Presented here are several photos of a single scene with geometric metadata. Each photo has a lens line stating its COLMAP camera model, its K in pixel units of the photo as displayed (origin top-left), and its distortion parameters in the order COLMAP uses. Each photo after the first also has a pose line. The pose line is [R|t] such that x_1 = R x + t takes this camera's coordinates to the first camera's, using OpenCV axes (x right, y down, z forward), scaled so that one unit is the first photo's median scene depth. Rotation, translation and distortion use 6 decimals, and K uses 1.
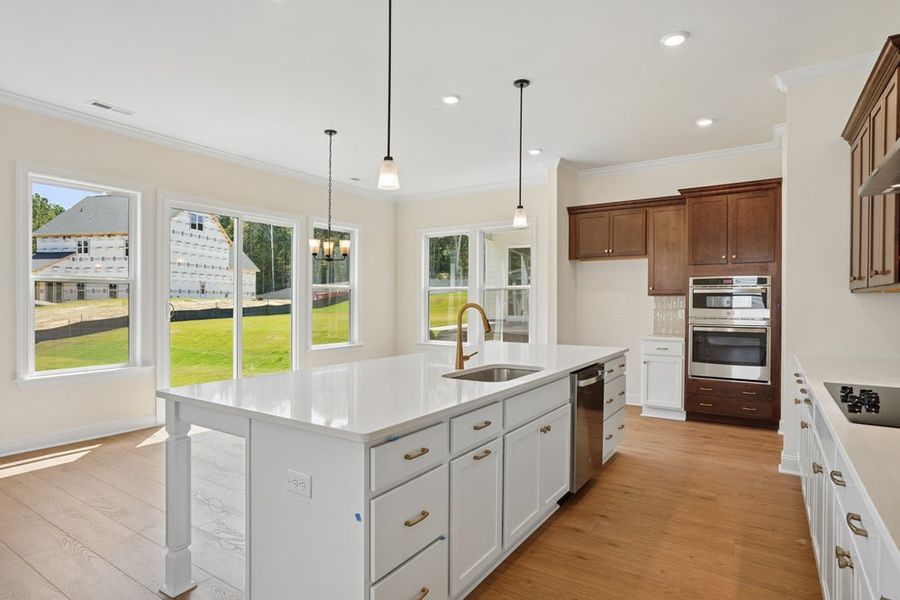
lens RADIAL K [[502.0, 0, 454.3], [0, 502.0, 297.3], [0, 0, 1]] dist [-0.005082, 0.000605]
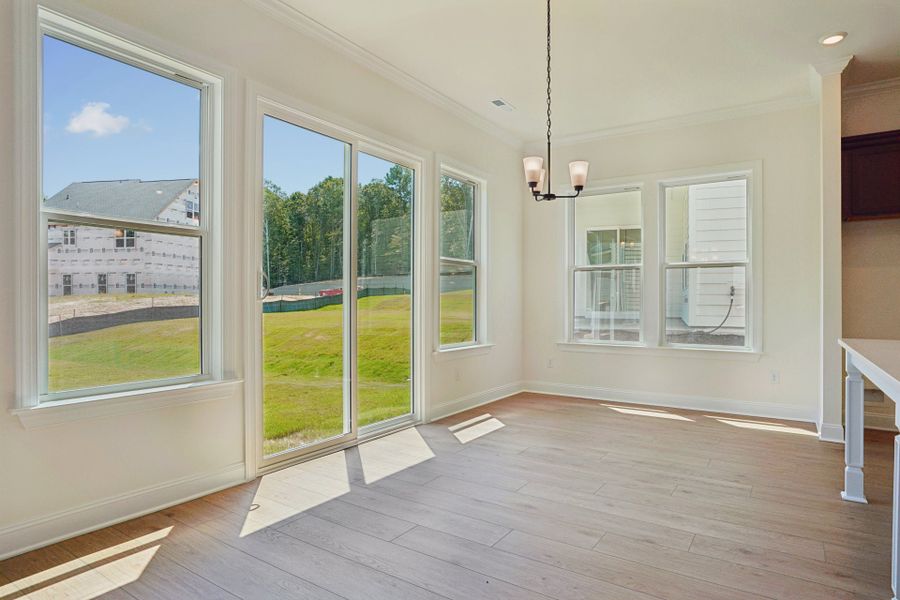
lens RADIAL K [[523.4, 0, 449.3], [0, 523.4, 302.7], [0, 0, 1]] dist [-0.021516, -0.000875]
pose [[0.999991, 0.003443, 0.002359, -0.302884], [-0.003466, 0.999945, 0.009914, 0.034368], [-0.002324, -0.009922, 0.999948, 0.330816]]
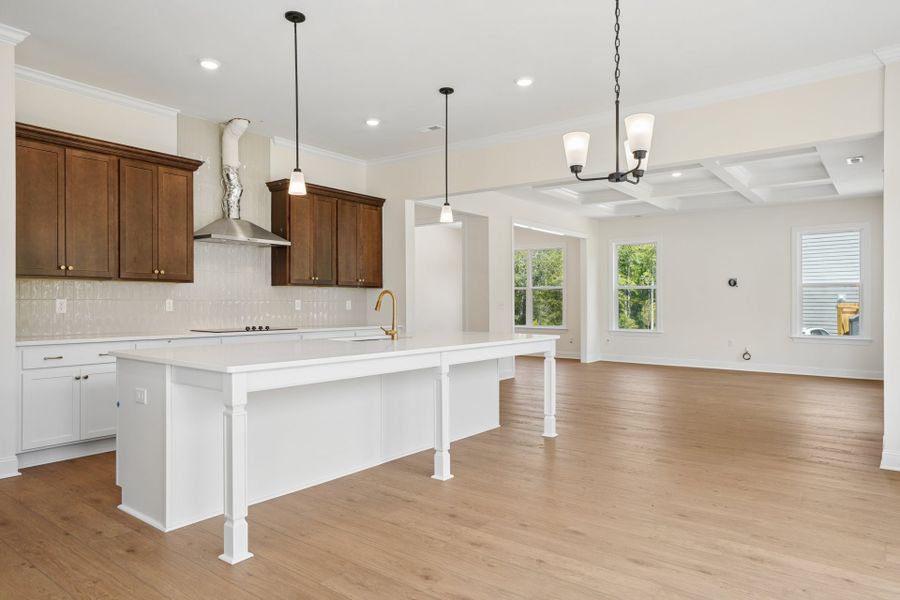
lens RADIAL K [[567.4, 0, 447.7], [0, 567.4, 284.8], [0, 0, 1]] dist [-0.003020, 0.001168]
pose [[-0.997042, -0.003735, 0.076769, -0.115118], [-0.006223, 0.999462, -0.032199, 0.023871], [-0.076607, -0.032582, -0.996529, 1.255268]]
